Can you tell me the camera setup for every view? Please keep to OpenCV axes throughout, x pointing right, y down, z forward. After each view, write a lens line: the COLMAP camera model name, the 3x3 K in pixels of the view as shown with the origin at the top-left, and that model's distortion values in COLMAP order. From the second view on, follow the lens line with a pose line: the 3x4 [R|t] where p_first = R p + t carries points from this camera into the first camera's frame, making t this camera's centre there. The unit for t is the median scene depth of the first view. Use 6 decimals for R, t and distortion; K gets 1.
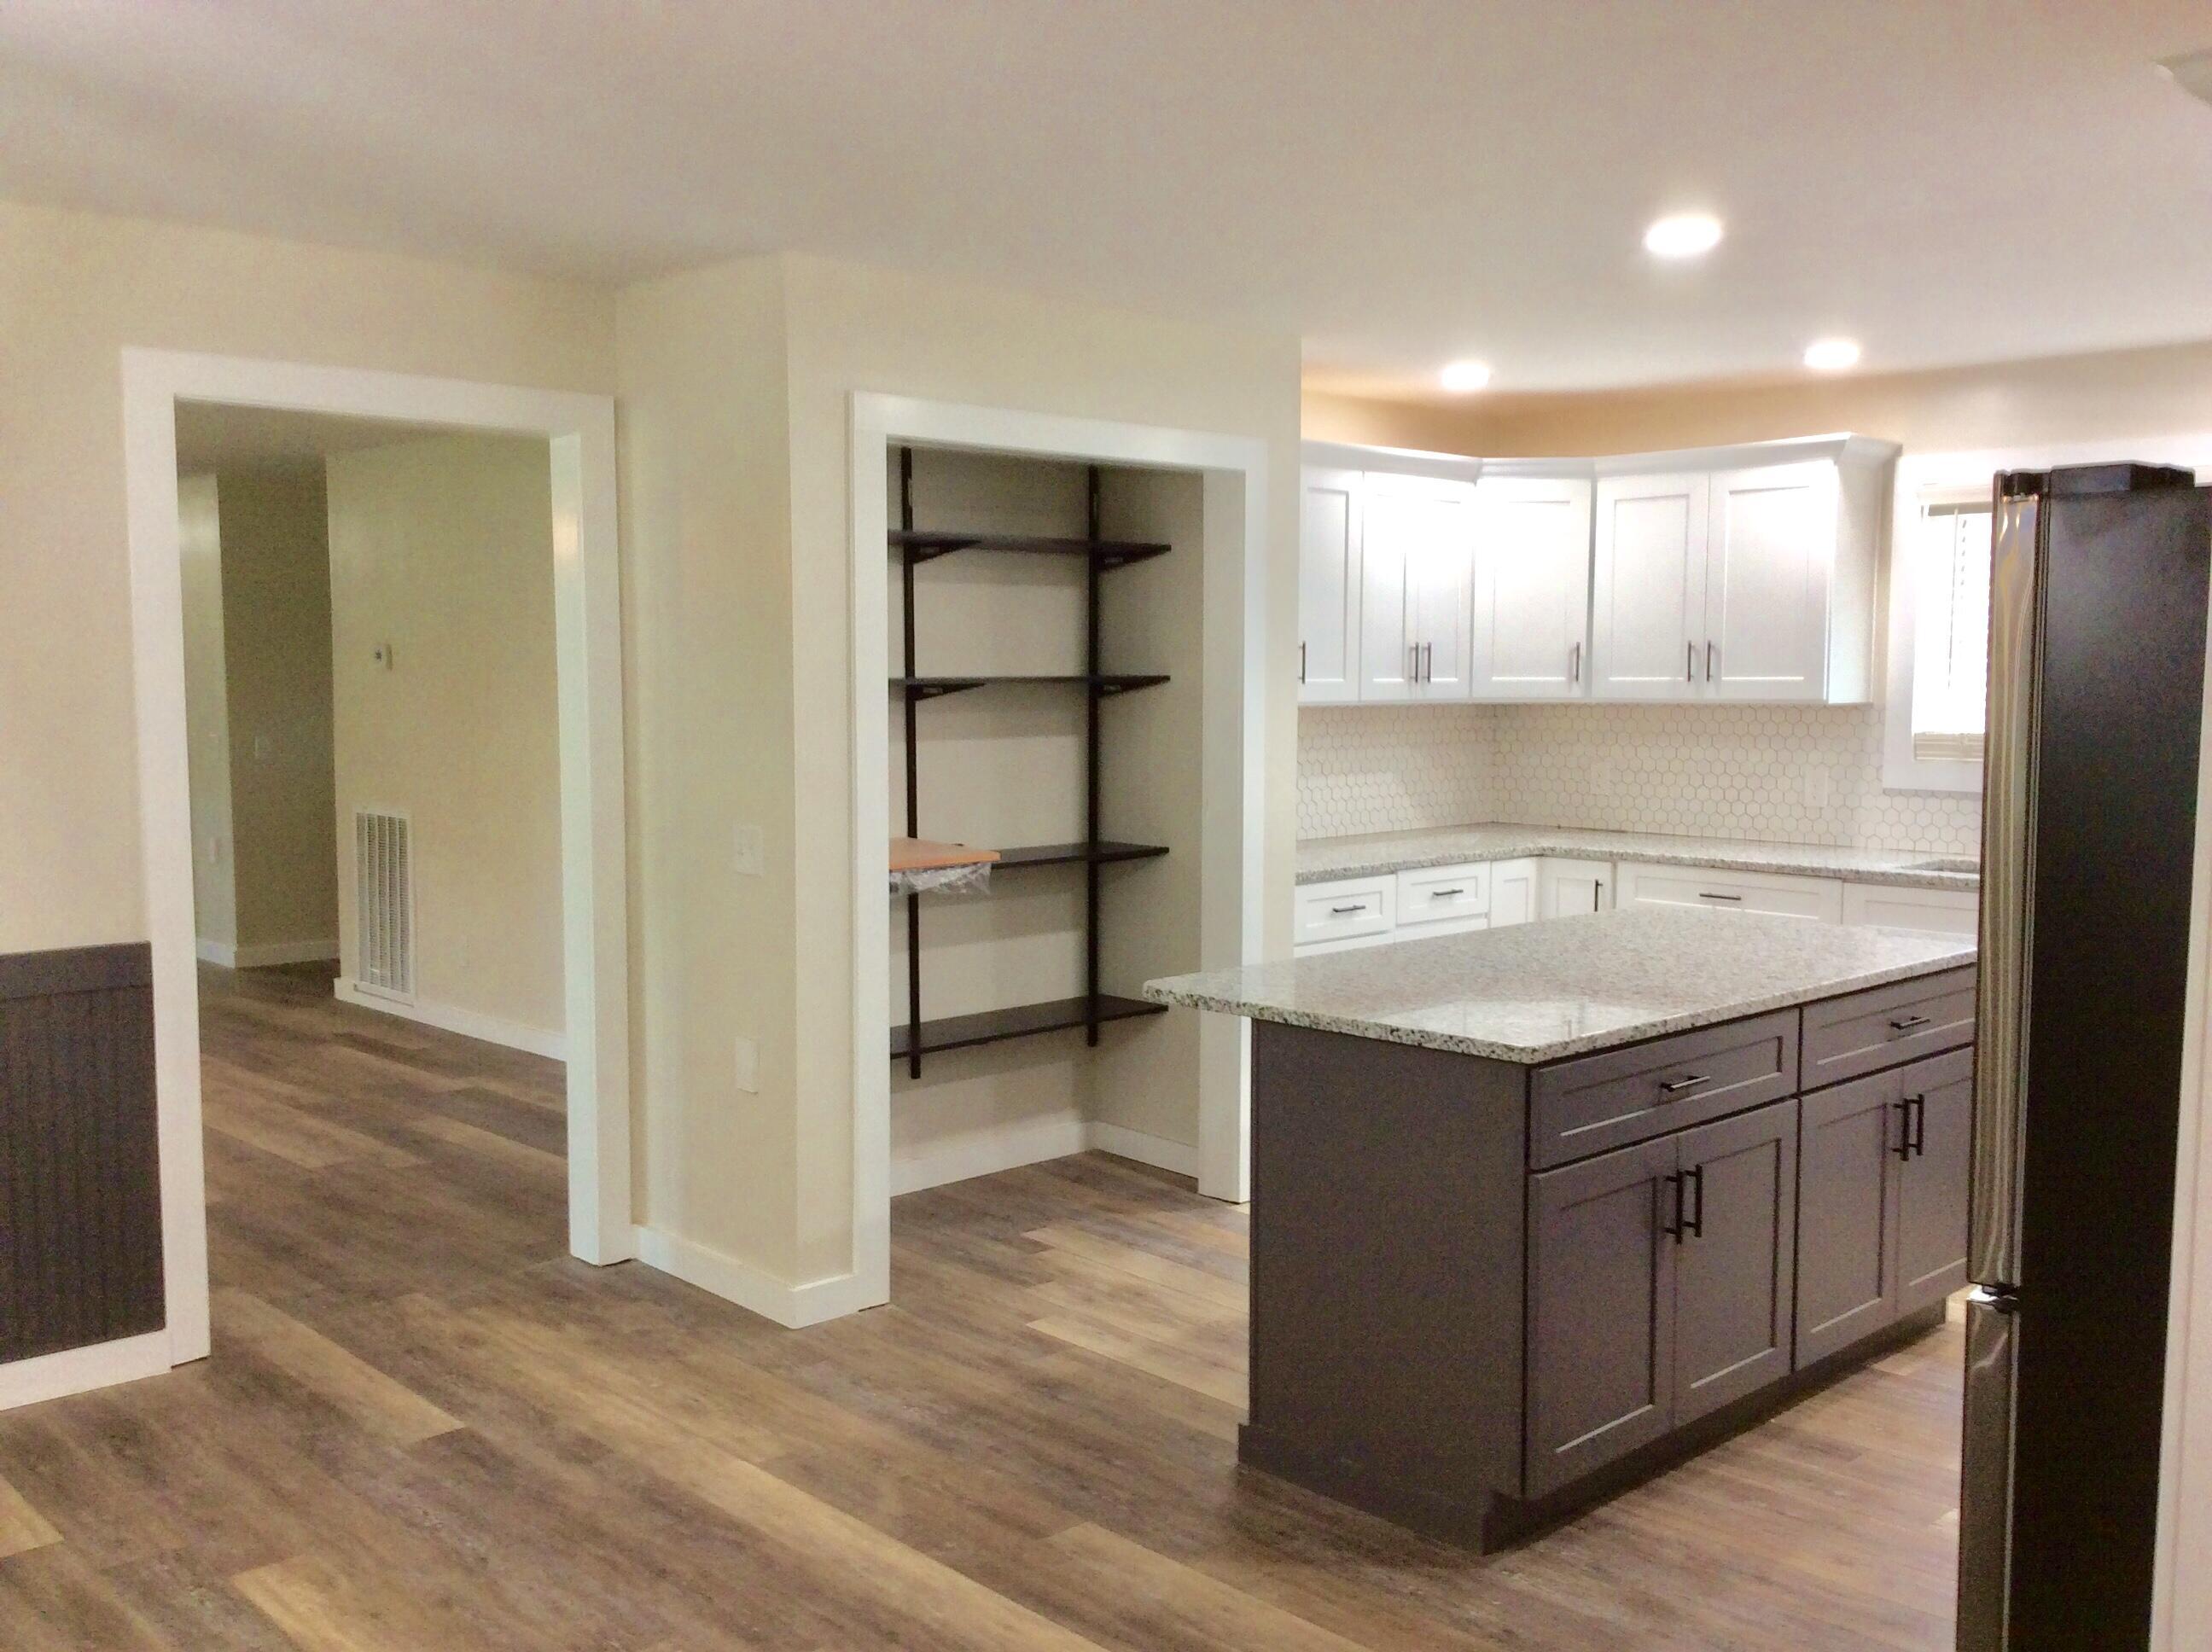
lens RADIAL K [[1989.3, 0, 1090.7], [0, 1989.3, 846.0], [0, 0, 1]] dist [0.082448, -0.130083]
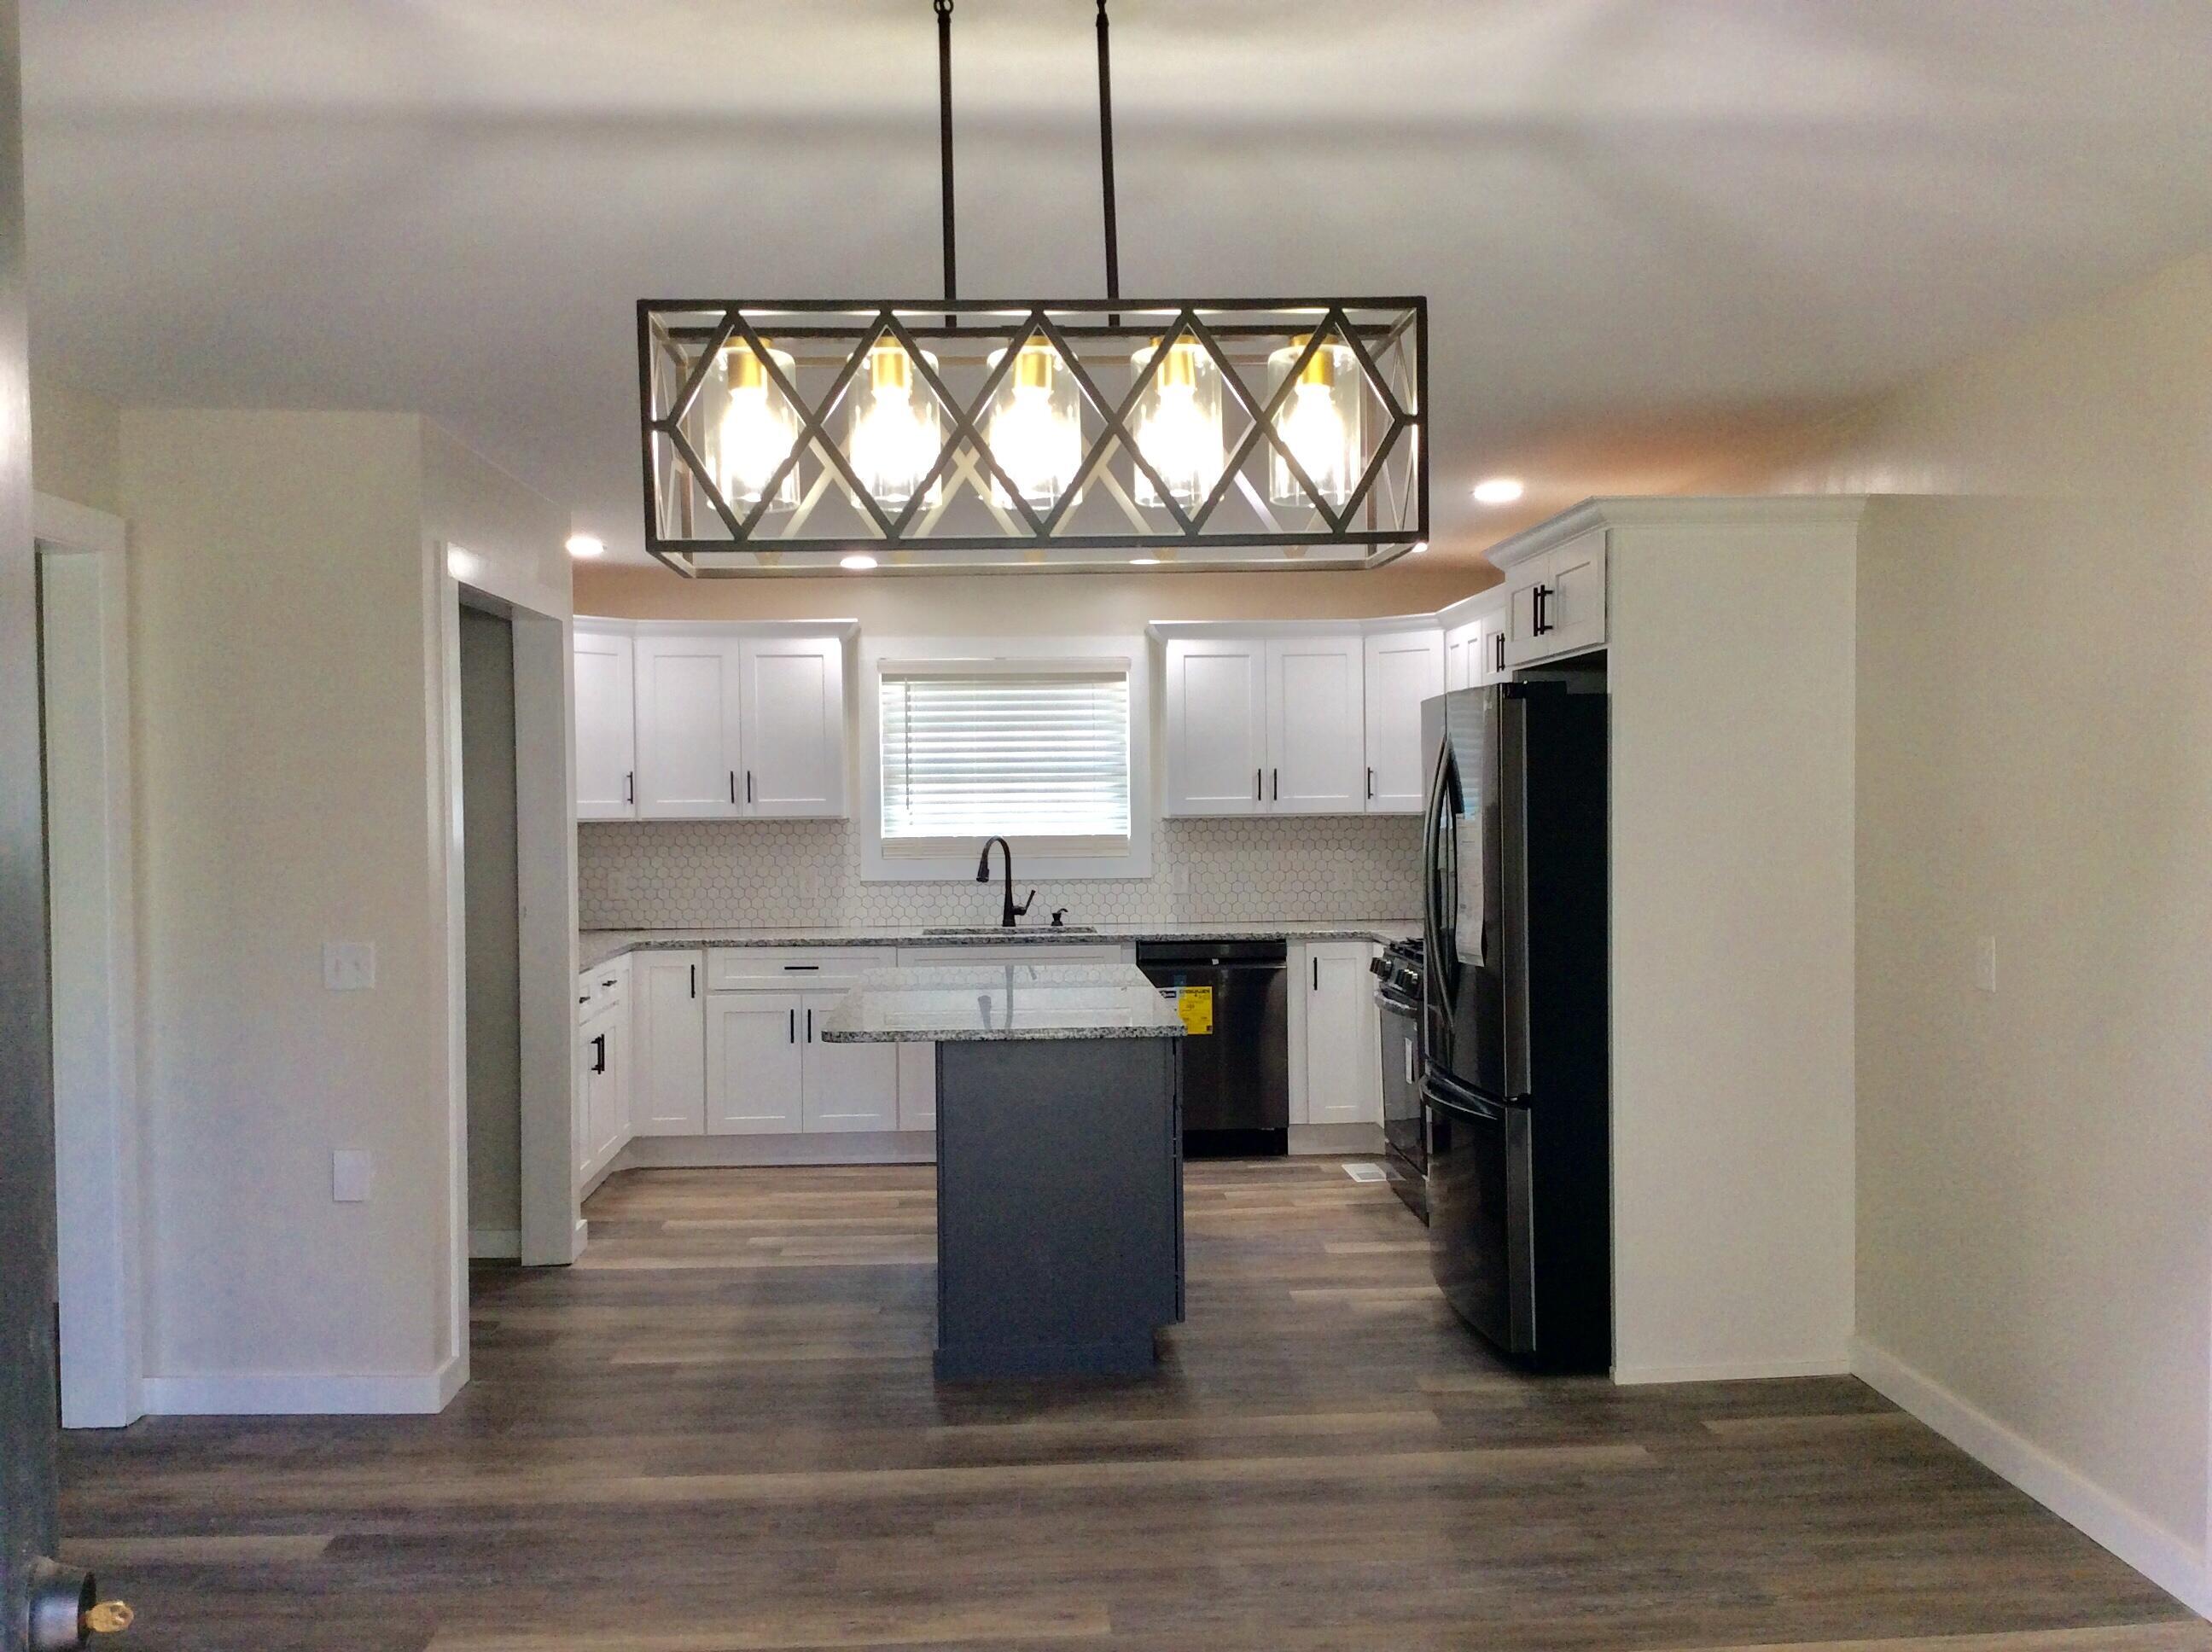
lens RADIAL K [[1996.9, 0, 1119.6], [0, 1996.9, 855.0], [0, 0, 1]] dist [0.092447, -0.133777]
pose [[0.640919, -0.027409, 0.767119, -0.544039], [0.075631, 0.996754, -0.027575, 0.003864], [-0.763873, 0.075692, 0.640912, 0.013721]]
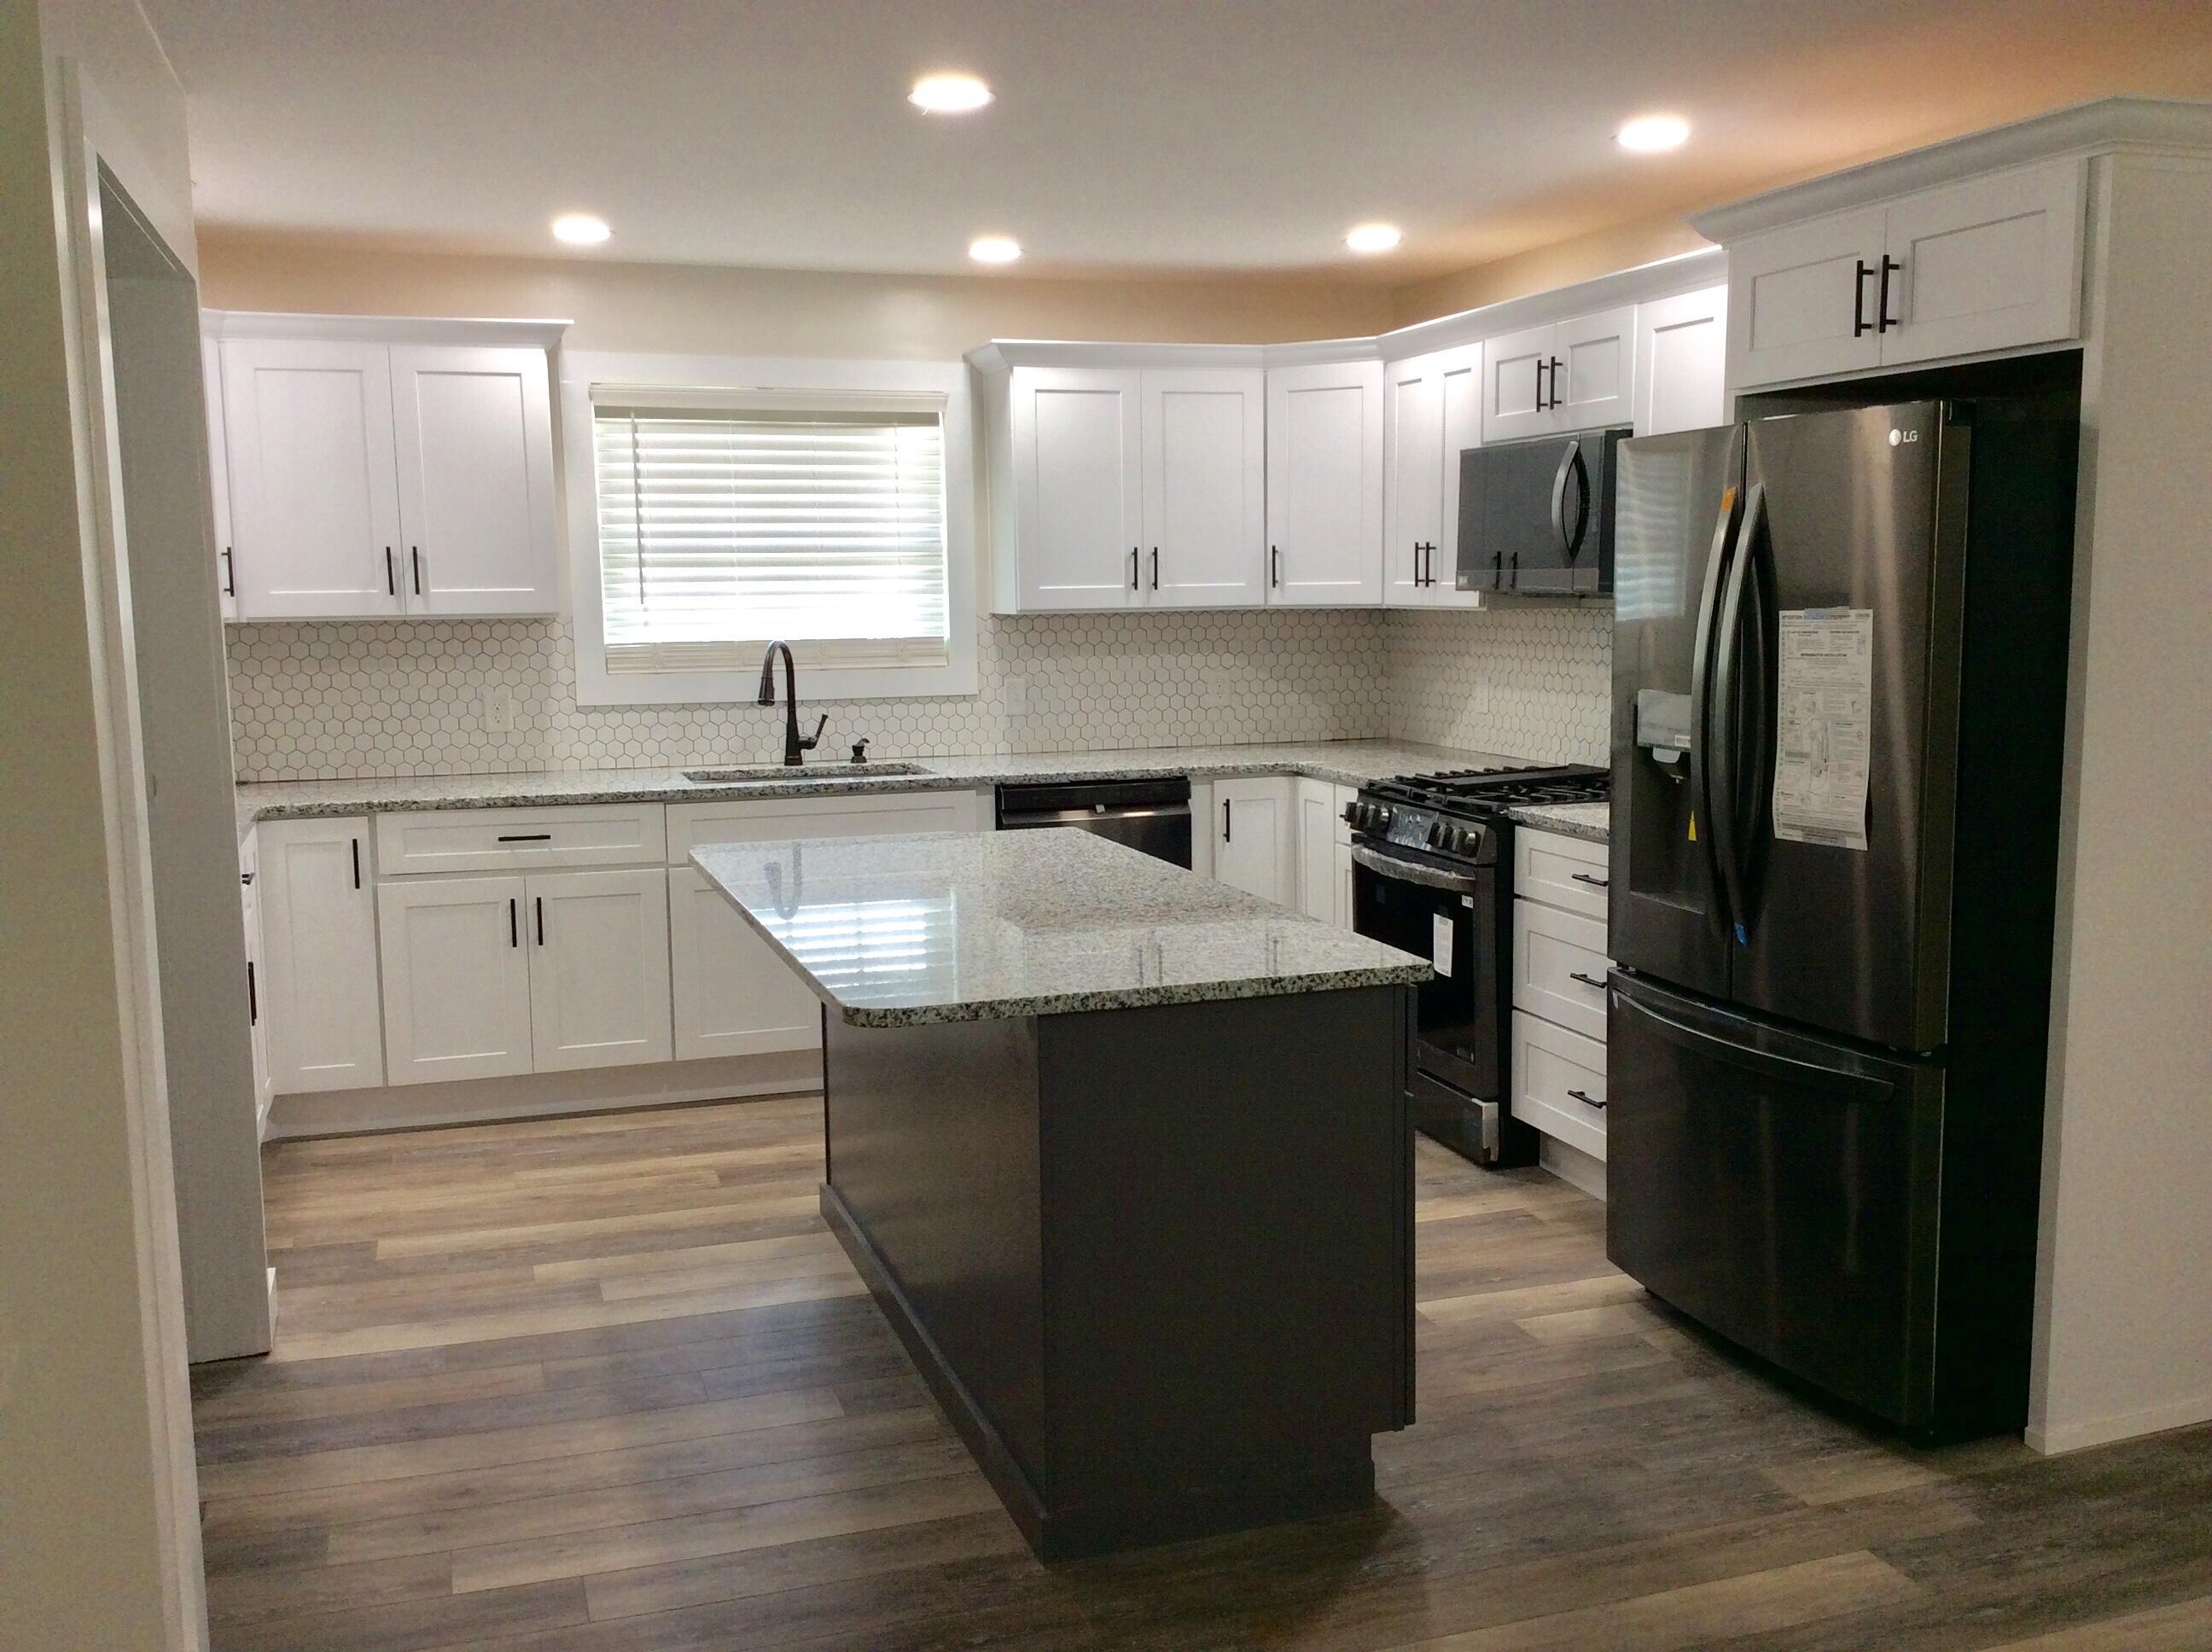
lens RADIAL K [[1996.9, 0, 1119.6], [0, 1996.9, 855.0], [0, 0, 1]] dist [0.092447, -0.133777]
pose [[0.413536, -0.130249, 0.901123, -0.380450], [0.090394, 0.990698, 0.101714, -0.033979], [-0.905990, 0.039393, 0.421463, 0.391482]]
